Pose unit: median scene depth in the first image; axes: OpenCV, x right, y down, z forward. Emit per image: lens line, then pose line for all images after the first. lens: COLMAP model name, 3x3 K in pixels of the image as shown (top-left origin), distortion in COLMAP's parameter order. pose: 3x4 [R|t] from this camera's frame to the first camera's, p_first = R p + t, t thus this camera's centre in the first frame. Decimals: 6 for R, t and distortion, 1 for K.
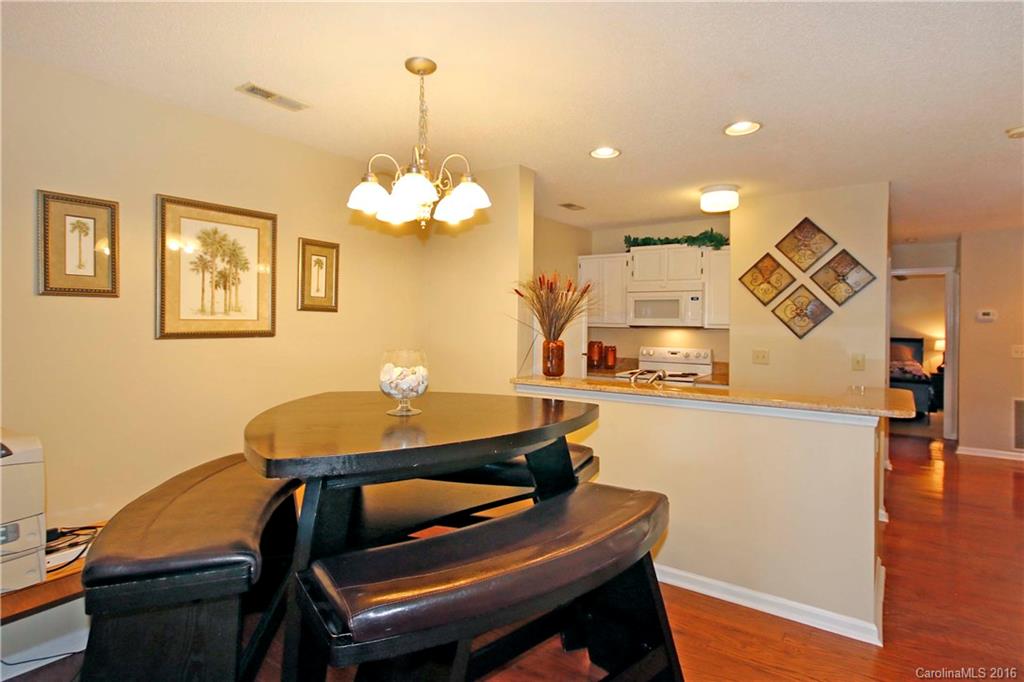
lens RADIAL K [[515.3, 0, 507.9], [0, 515.3, 323.7], [0, 0, 1]] dist [0.026646, -0.000077]
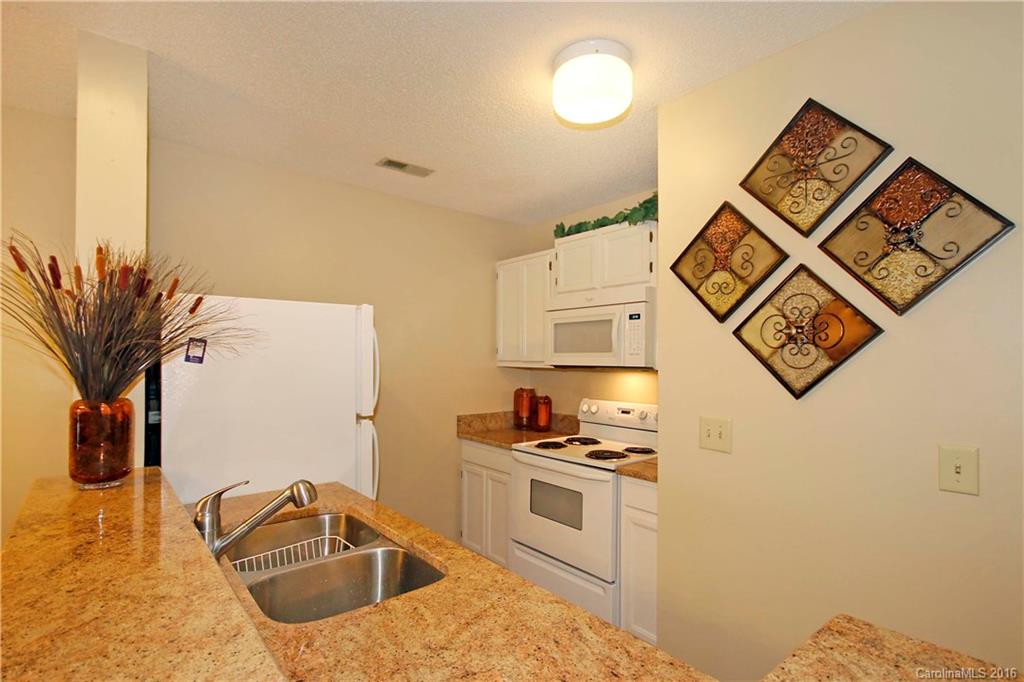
lens RADIAL K [[463.8, 0, 509.8], [0, 463.8, 362.4], [0, 0, 1]] dist [-0.000423, 0.000038]
pose [[0.961449, -0.000913, -0.274983, 0.433703], [0.000716, 0.999999, -0.000815, 0.000862], [0.274984, 0.000586, 0.961449, 0.570022]]
